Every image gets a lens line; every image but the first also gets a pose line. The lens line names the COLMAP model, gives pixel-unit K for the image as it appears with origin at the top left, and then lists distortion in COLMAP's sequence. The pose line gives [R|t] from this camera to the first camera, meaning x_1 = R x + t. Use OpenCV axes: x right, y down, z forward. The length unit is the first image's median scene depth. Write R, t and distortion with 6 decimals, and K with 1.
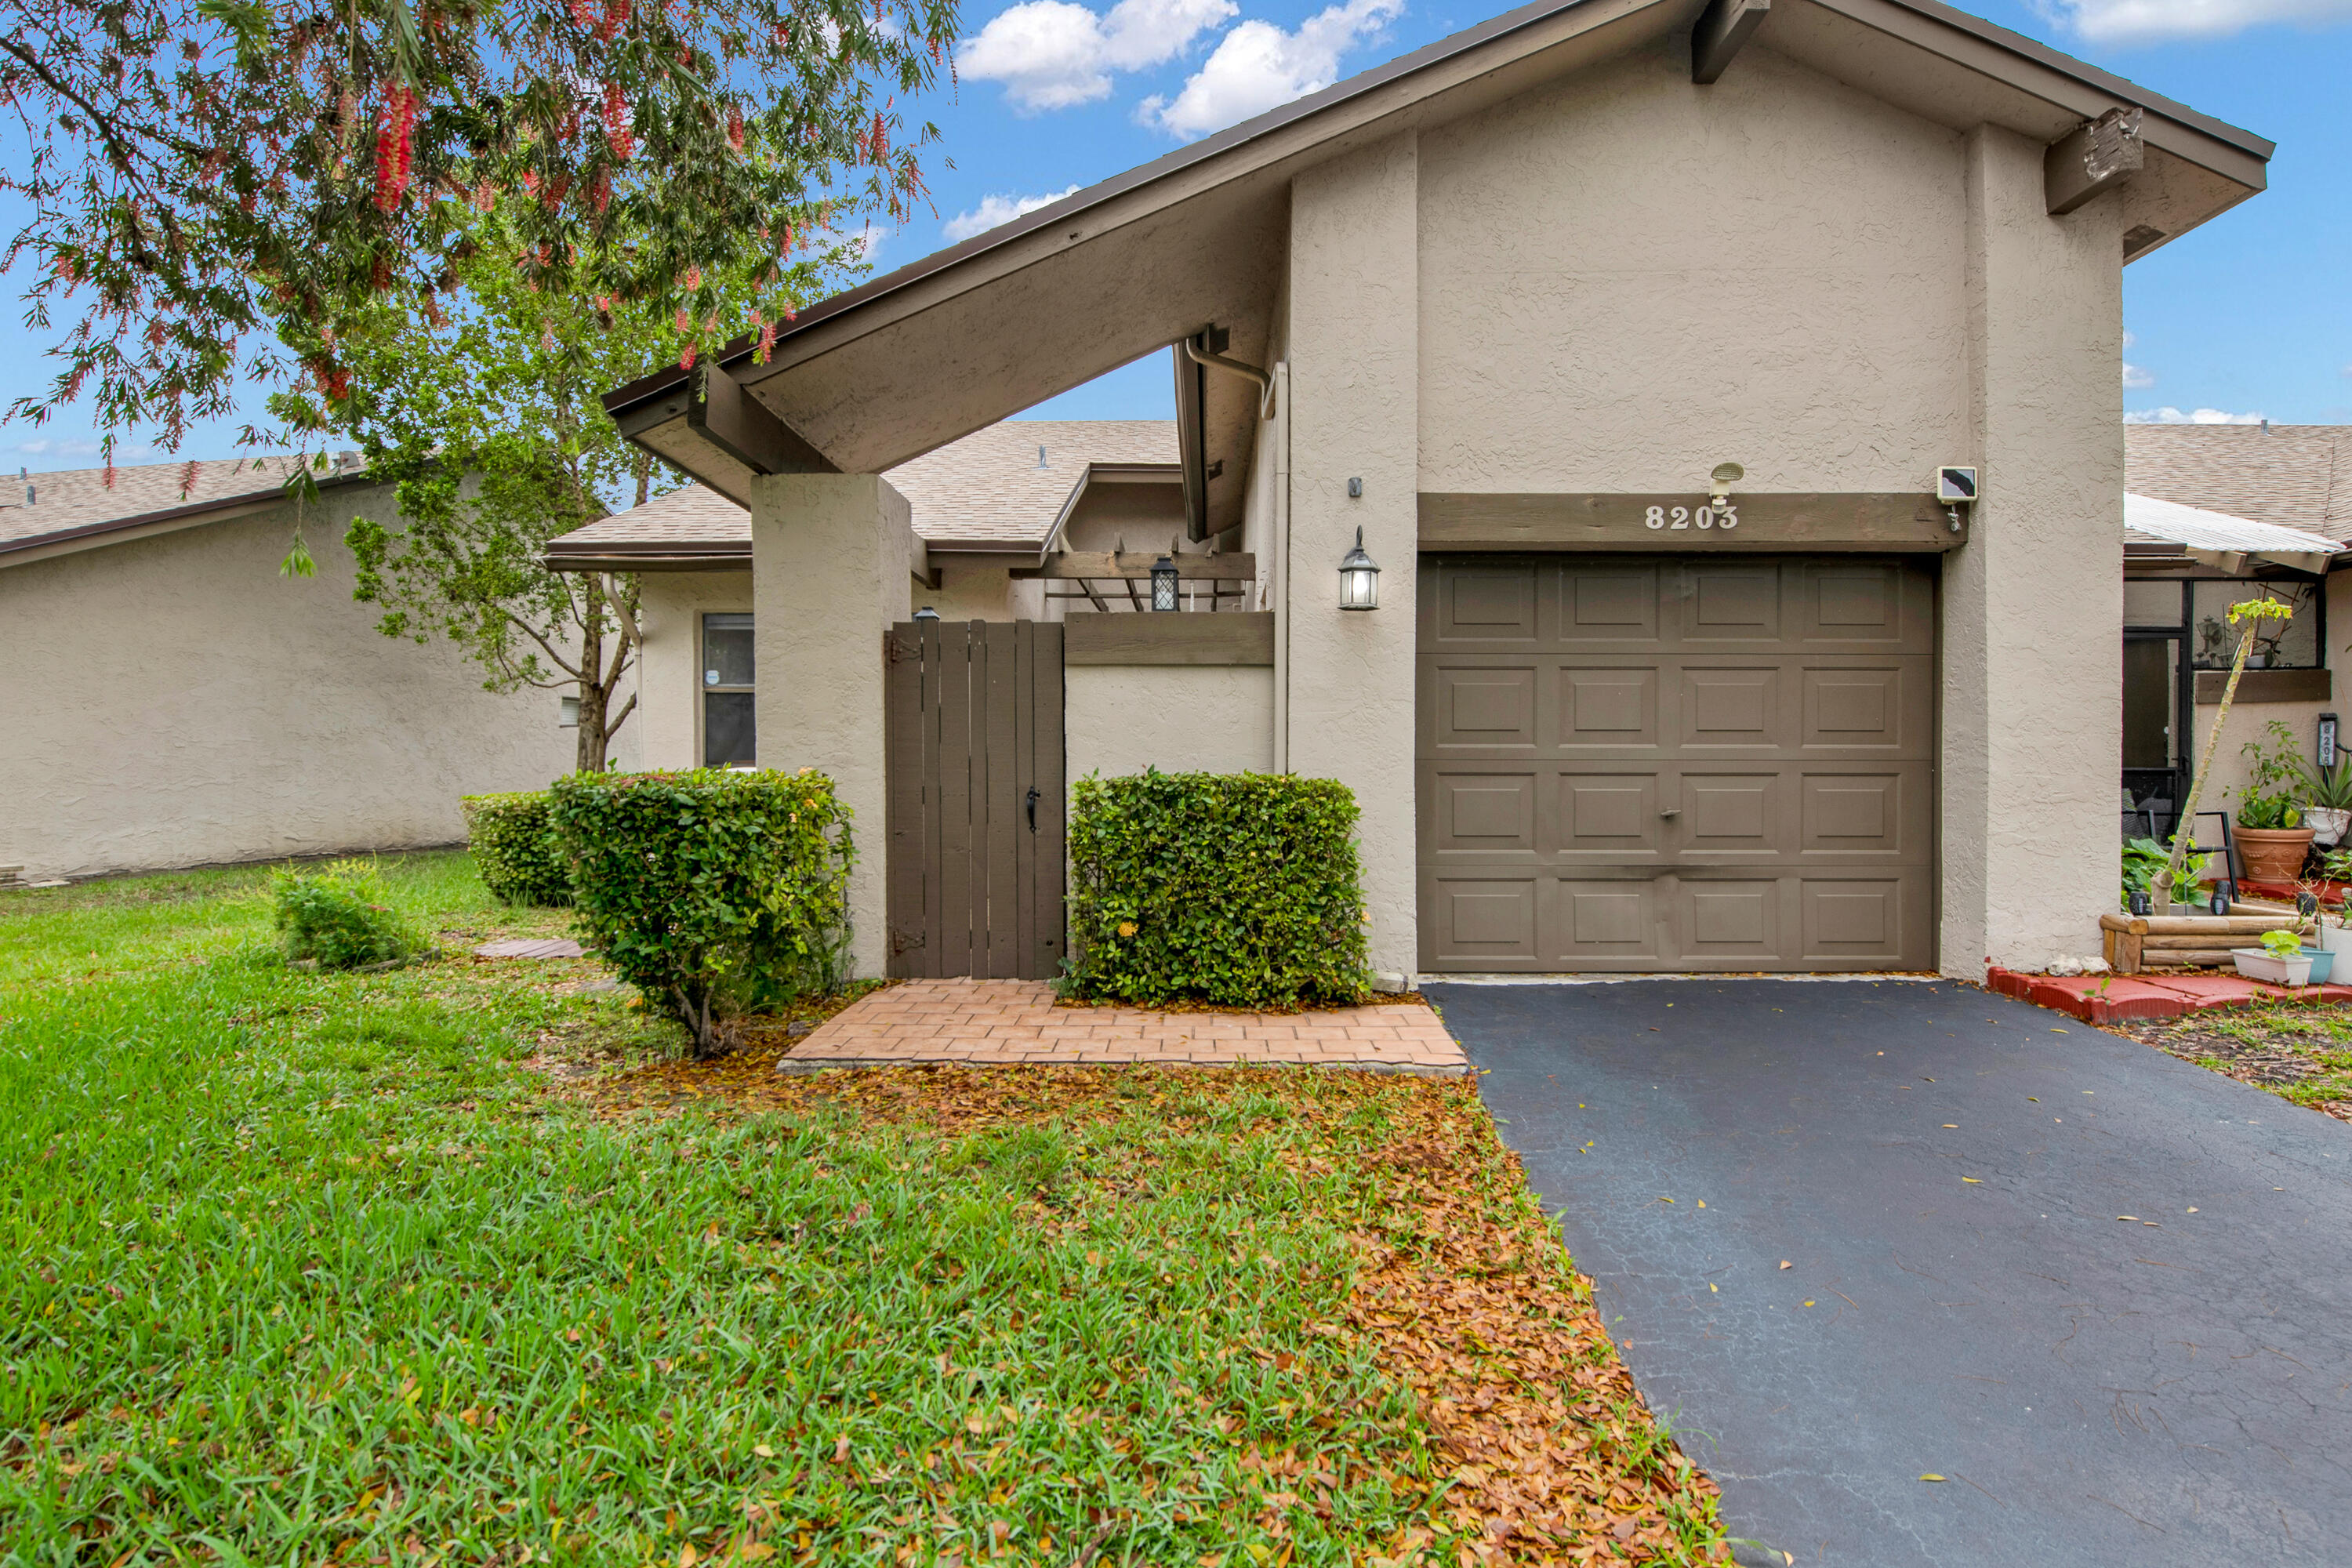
lens RADIAL K [[1098.3, 0, 1176.0], [0, 1098.3, 784.0], [0, 0, 1]] dist [-0.013305, -0.000608]
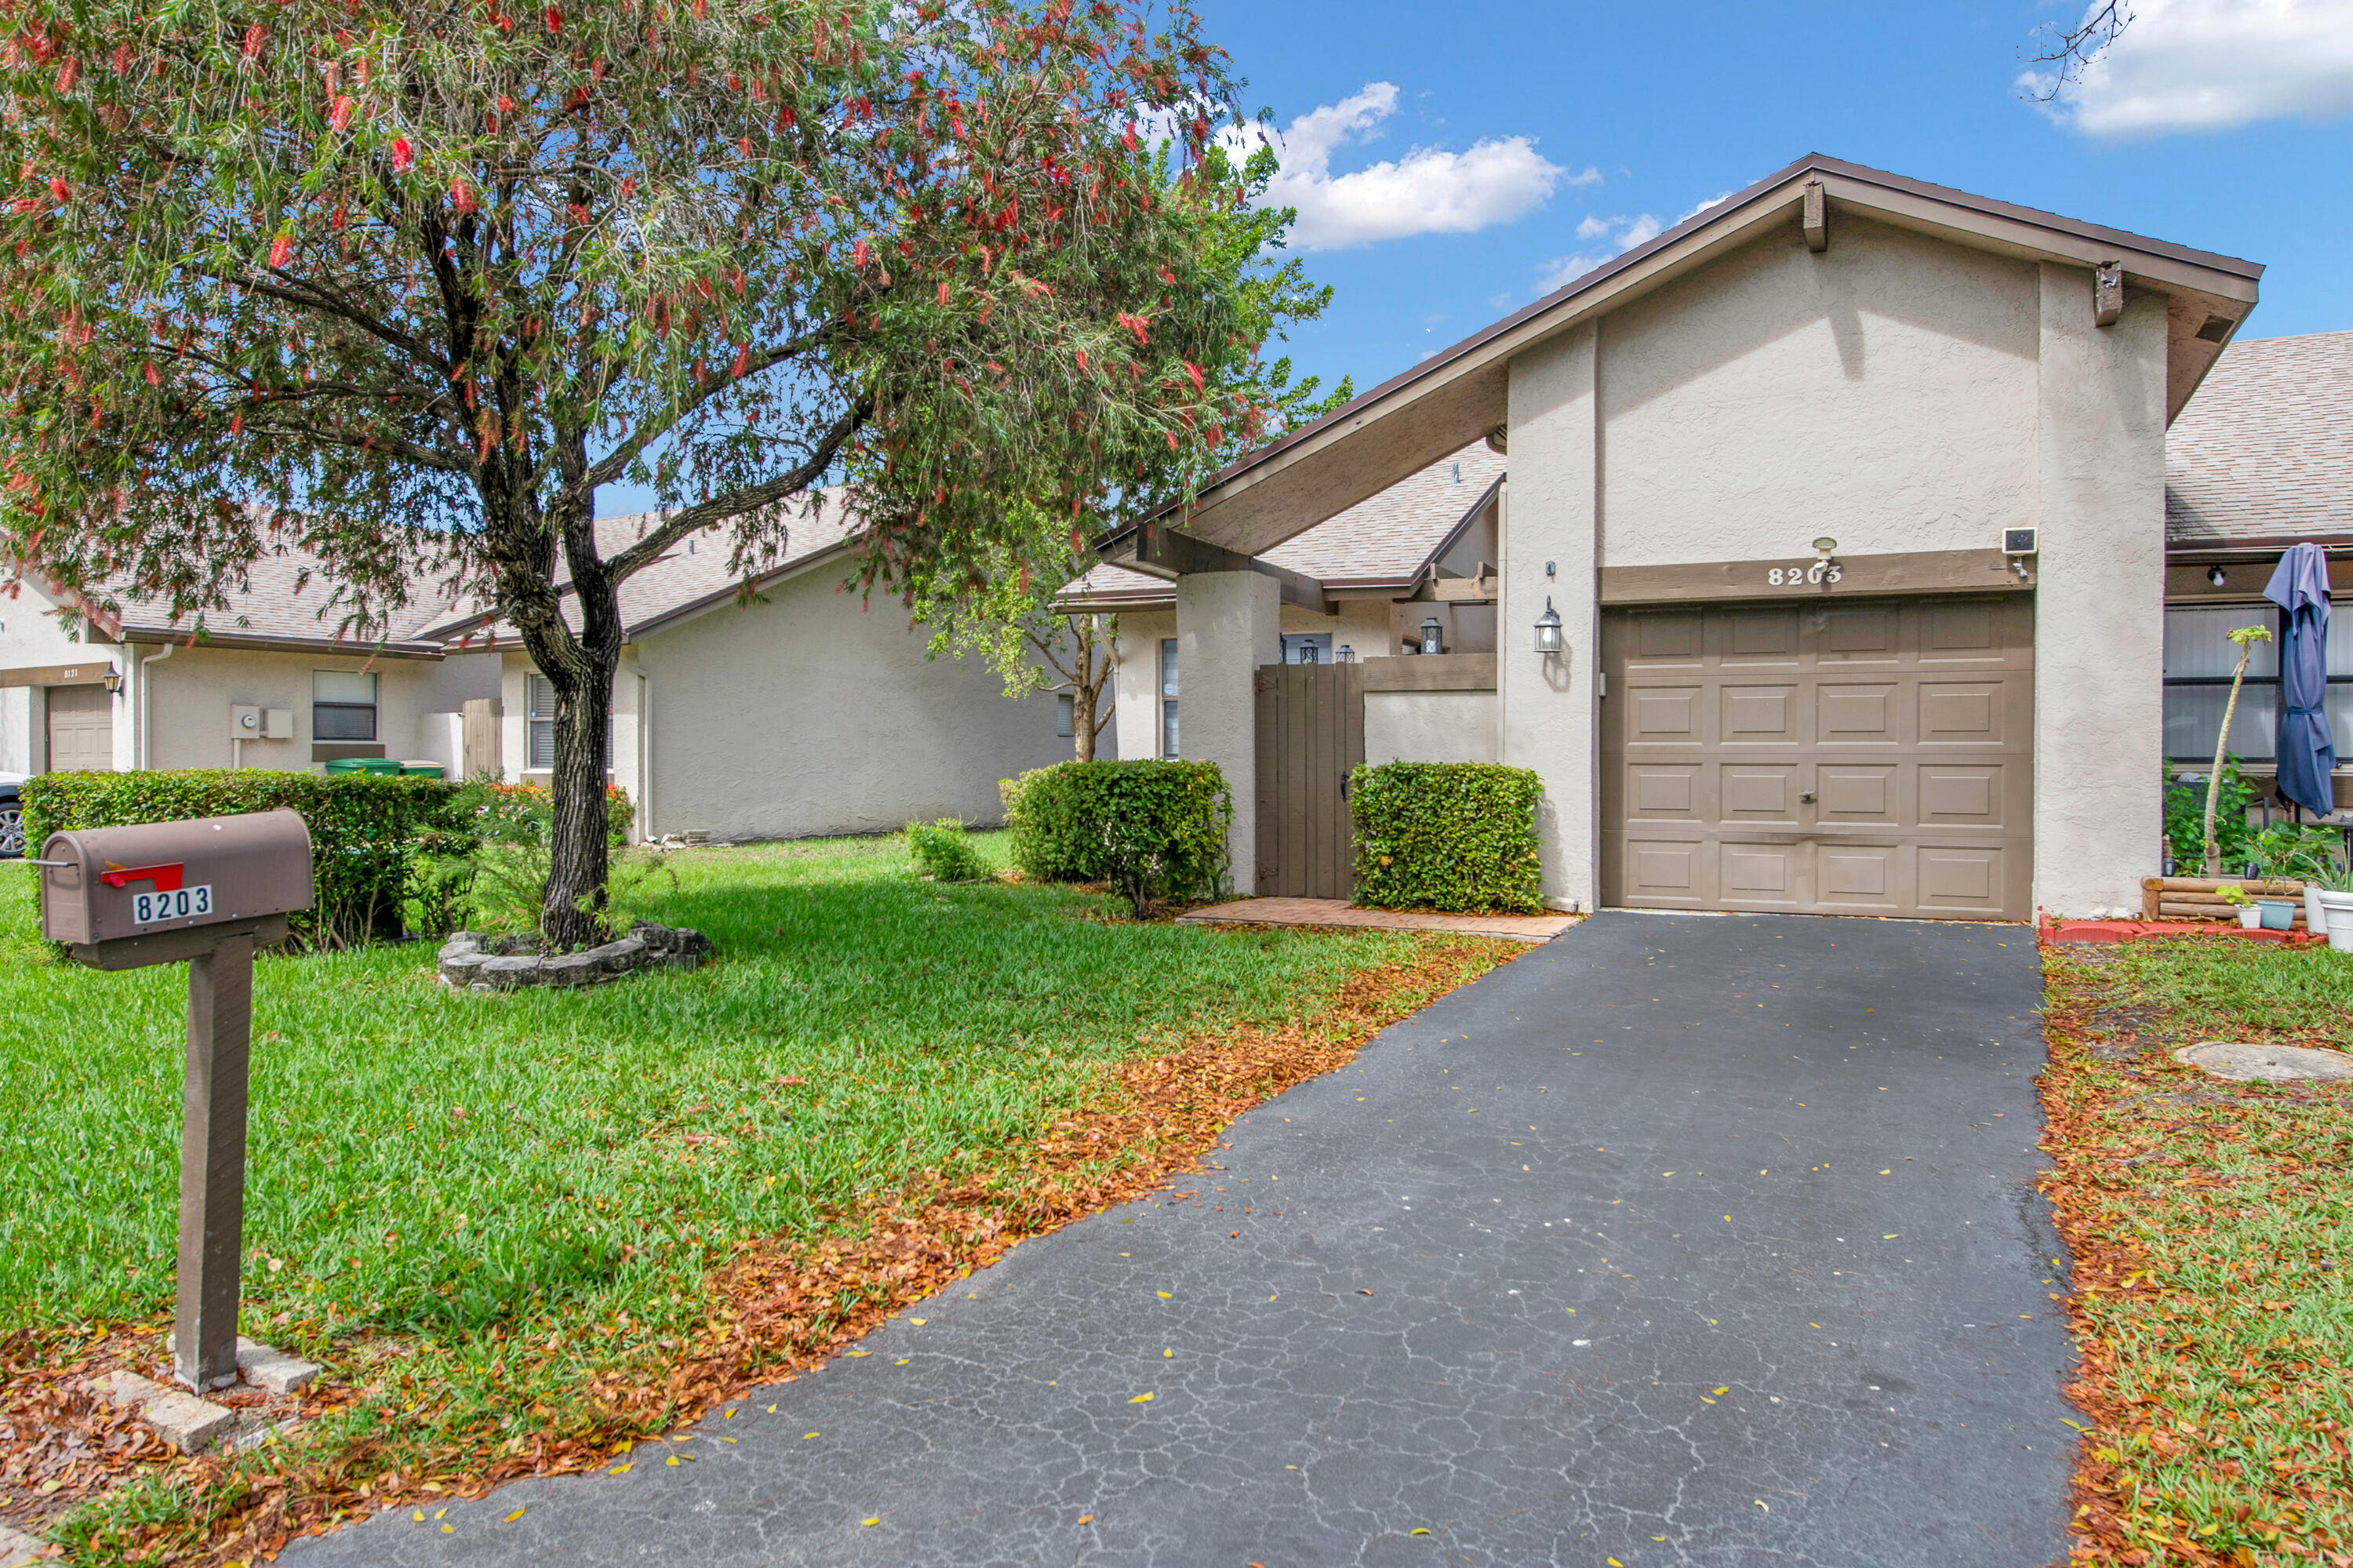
lens RADIAL K [[1465.0, 0, 1204.2], [0, 1465.0, 776.6], [0, 0, 1]] dist [-0.001960, 0.000890]
pose [[0.918011, 0.006066, -0.396508, 0.515223], [-0.008650, 0.999951, -0.004731, 0.021561], [0.396460, 0.007773, 0.918019, -0.976420]]
